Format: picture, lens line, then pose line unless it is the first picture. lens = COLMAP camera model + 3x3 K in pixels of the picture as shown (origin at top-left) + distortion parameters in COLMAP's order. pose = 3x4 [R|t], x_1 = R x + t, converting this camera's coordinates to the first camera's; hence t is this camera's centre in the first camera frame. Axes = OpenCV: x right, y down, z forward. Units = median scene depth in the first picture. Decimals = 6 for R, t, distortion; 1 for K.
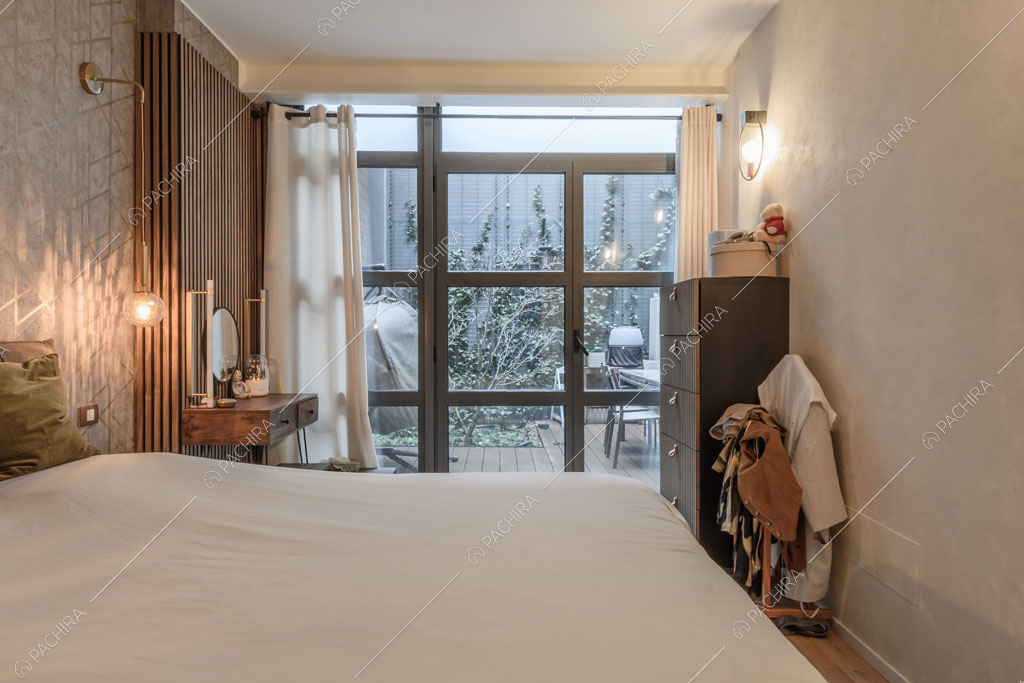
lens RADIAL K [[637.9, 0, 512.0], [0, 637.9, 341.5], [0, 0, 1]] dist [0.009335, -0.000378]
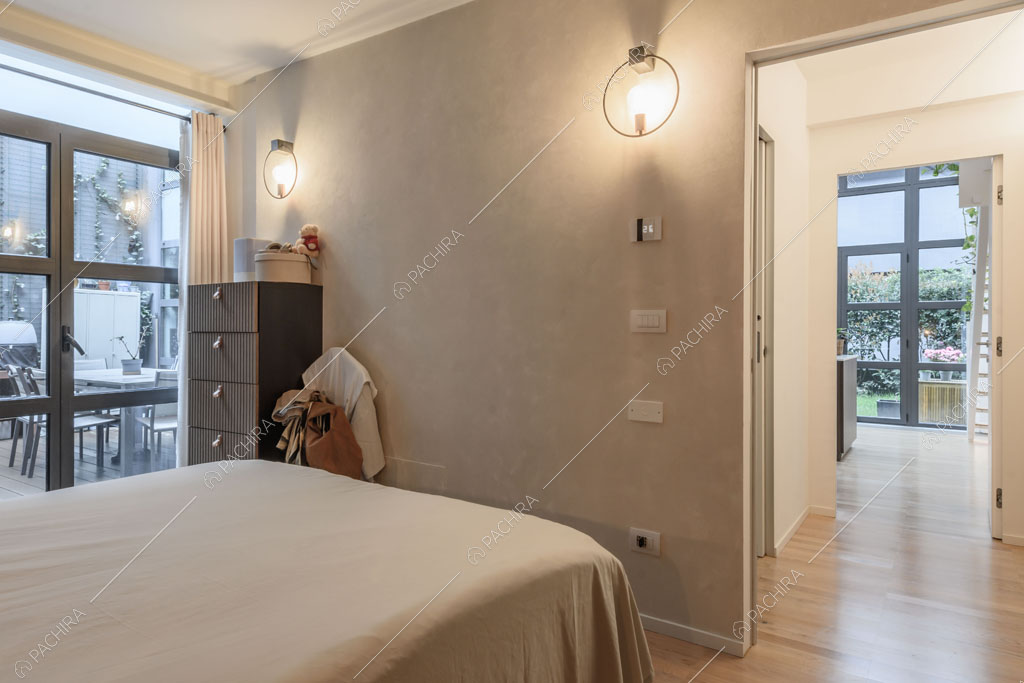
lens RADIAL K [[637.9, 0, 512.0], [0, 637.9, 341.5], [0, 0, 1]] dist [0.009335, -0.000378]
pose [[0.571742, -0.012203, 0.820342, -0.344423], [0.007089, 0.999926, 0.009935, -0.001408], [-0.820403, 0.000135, 0.571786, -0.011977]]
